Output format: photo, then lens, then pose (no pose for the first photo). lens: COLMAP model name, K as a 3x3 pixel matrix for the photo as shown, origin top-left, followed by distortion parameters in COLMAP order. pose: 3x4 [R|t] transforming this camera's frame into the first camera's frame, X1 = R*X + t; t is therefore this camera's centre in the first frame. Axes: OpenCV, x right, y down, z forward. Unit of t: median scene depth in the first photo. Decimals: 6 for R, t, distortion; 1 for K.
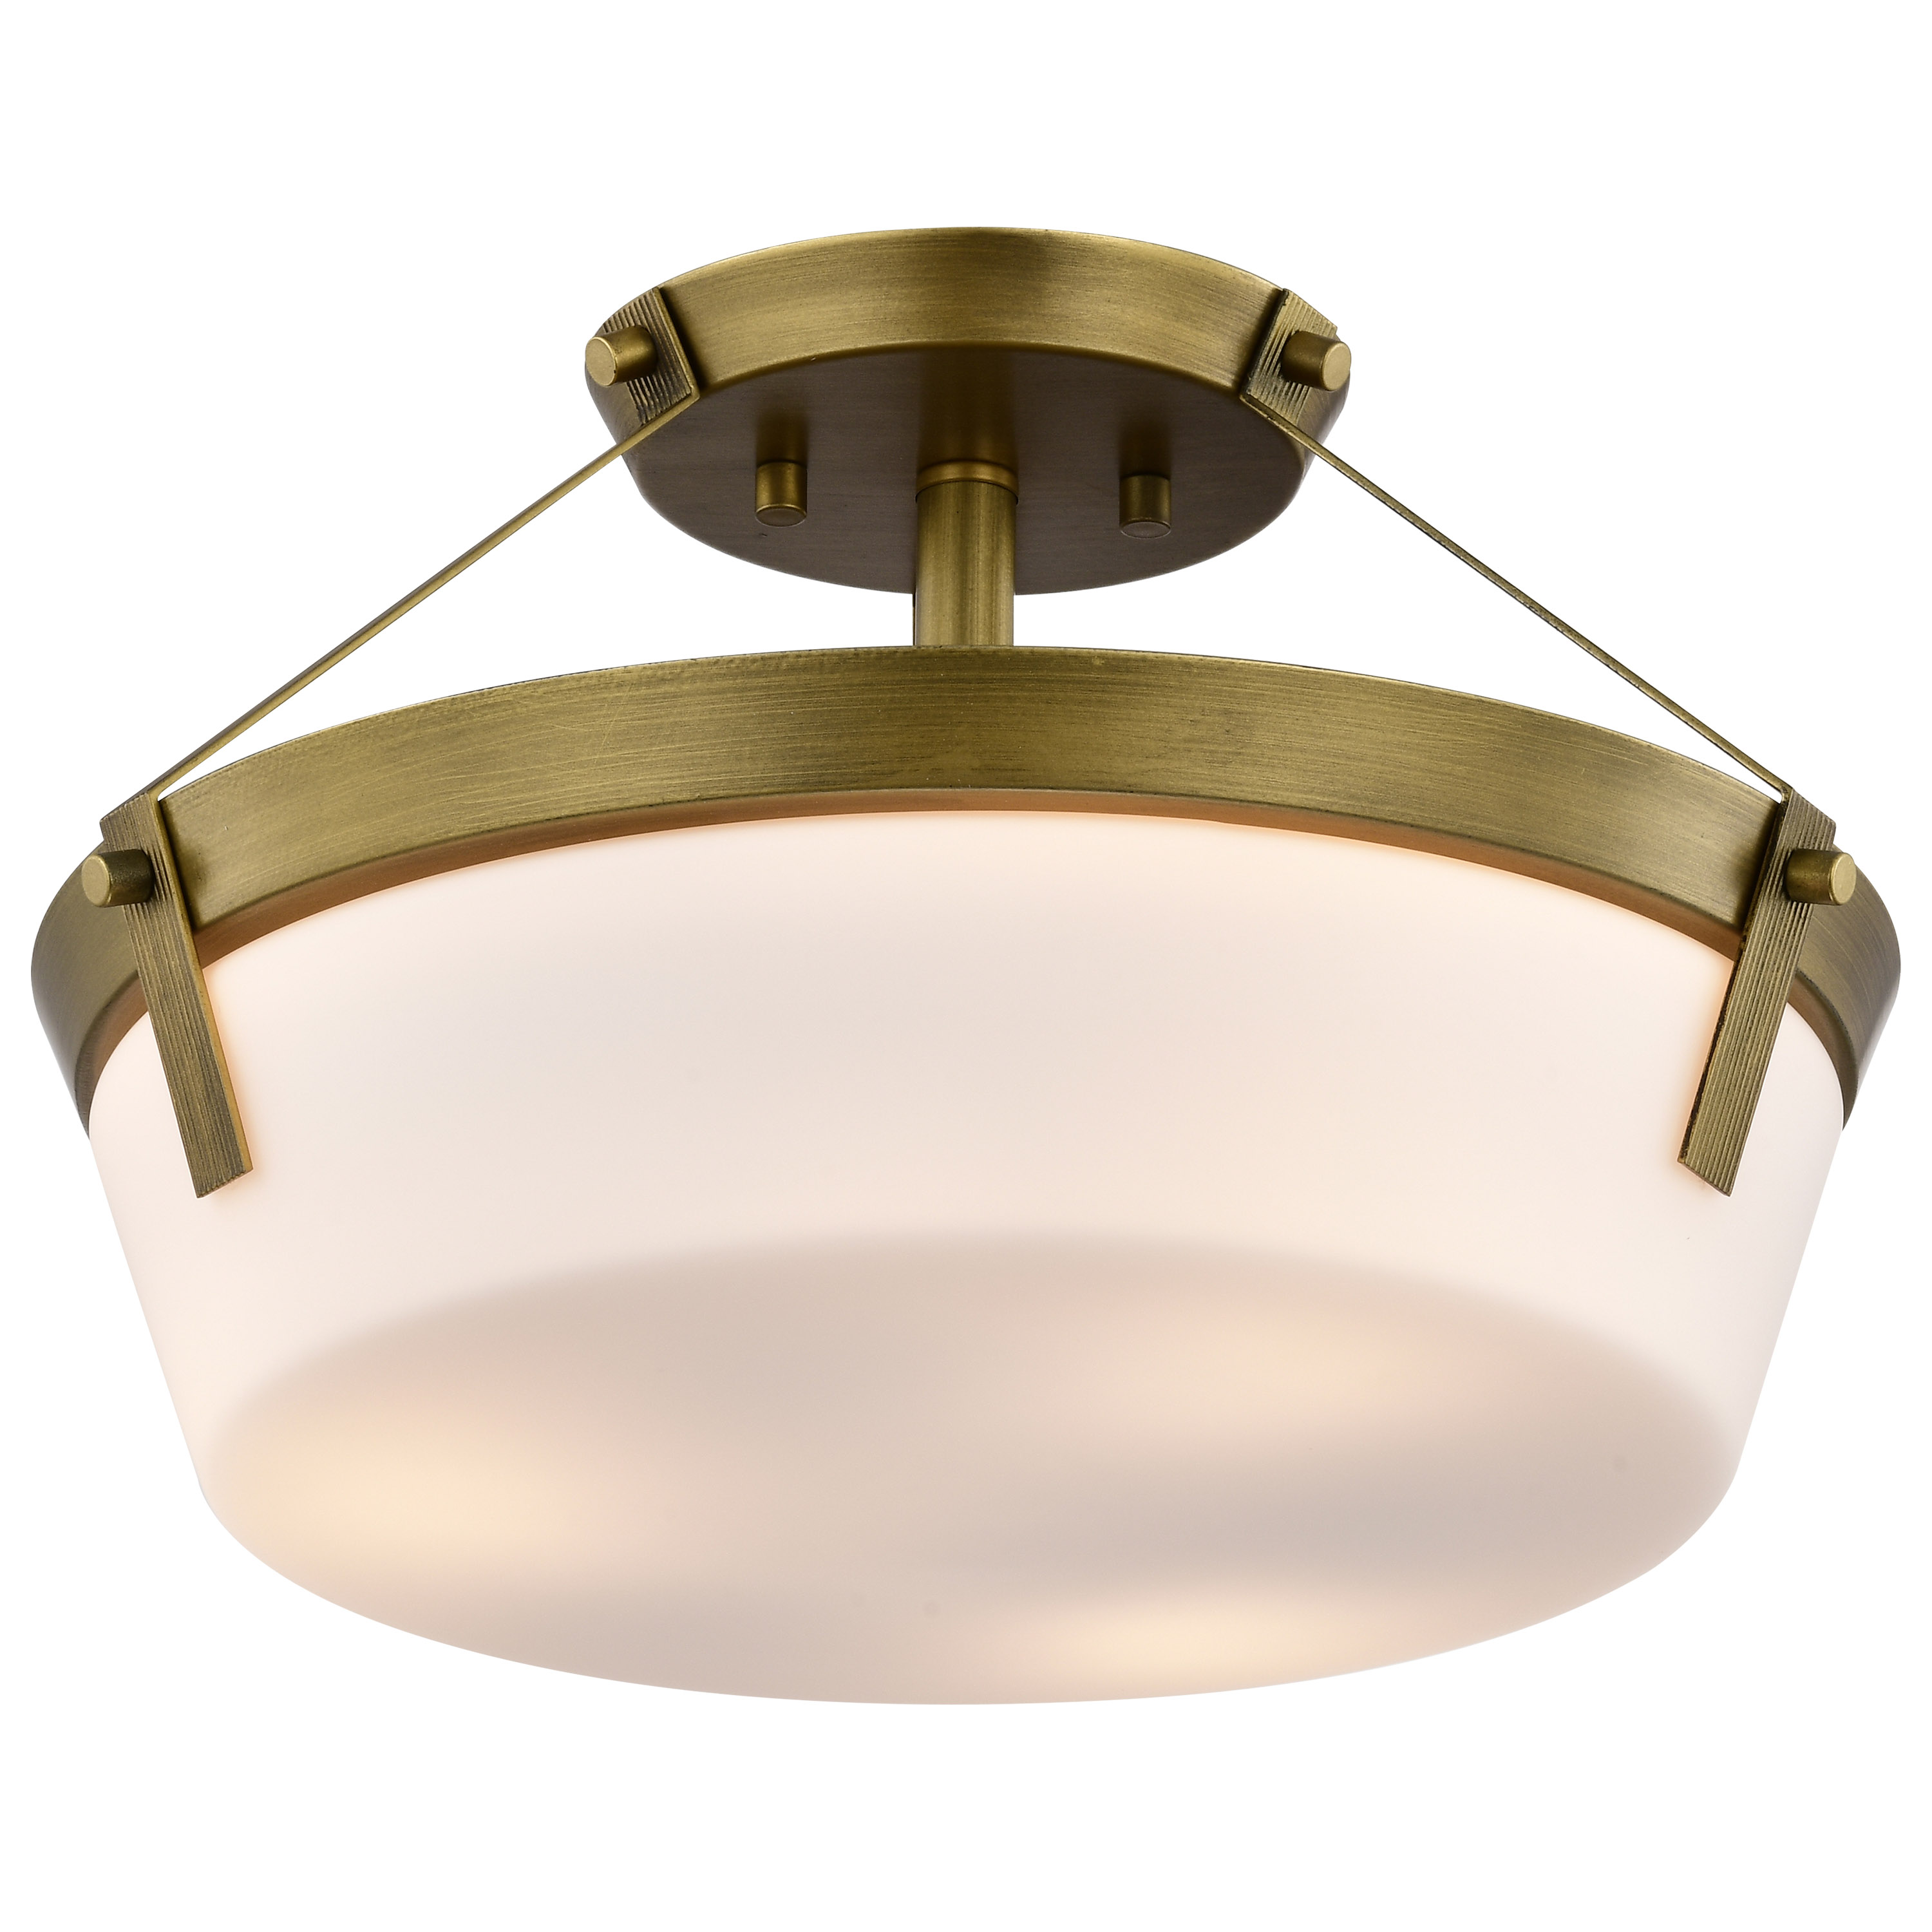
lens RADIAL K [[13454.7, 0, 960.8], [0, 13454.7, 965.1], [0, 0, 1]] dist [-0.709395, 0.000000]
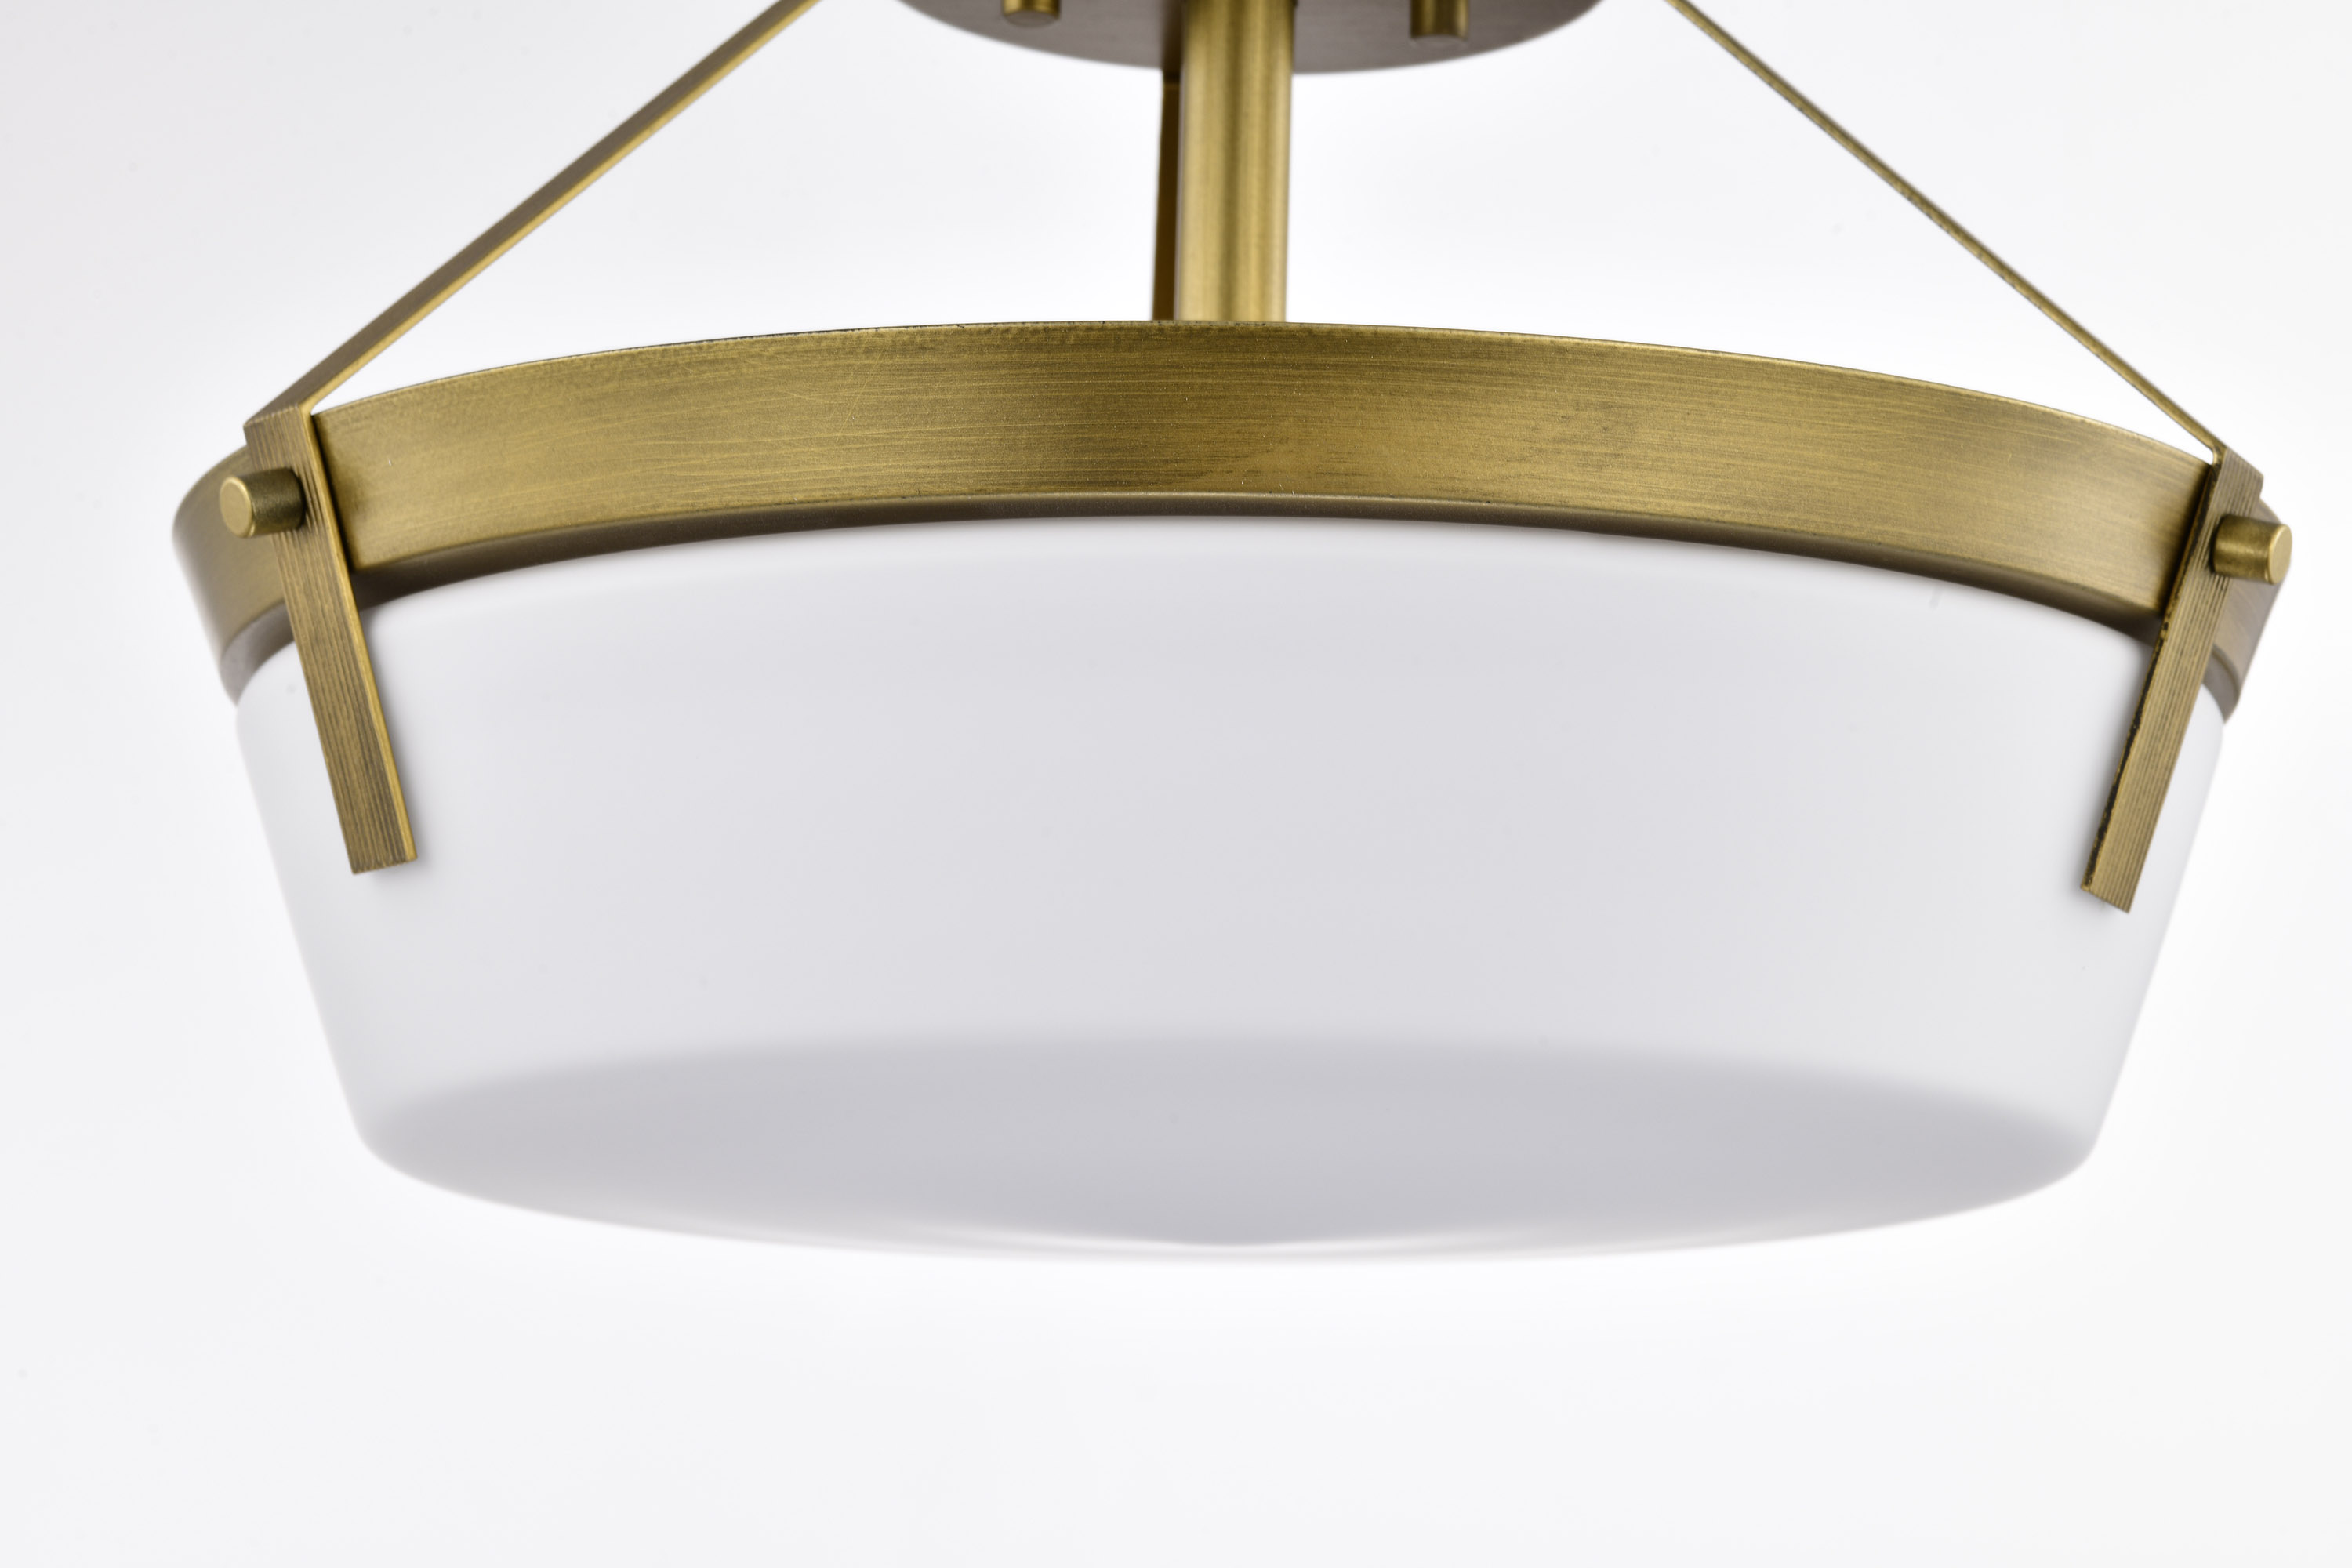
lens RADIAL K [[7516.1, 0, 1150.5], [0, 7516.1, 798.9], [0, 0, 1]] dist [-0.082983, 0.000000]
pose [[0.998978, 0.023178, 0.038814, -0.025254], [-0.029474, 0.984926, 0.170447, -0.072319], [-0.034279, -0.171417, 0.984602, 0.539488]]
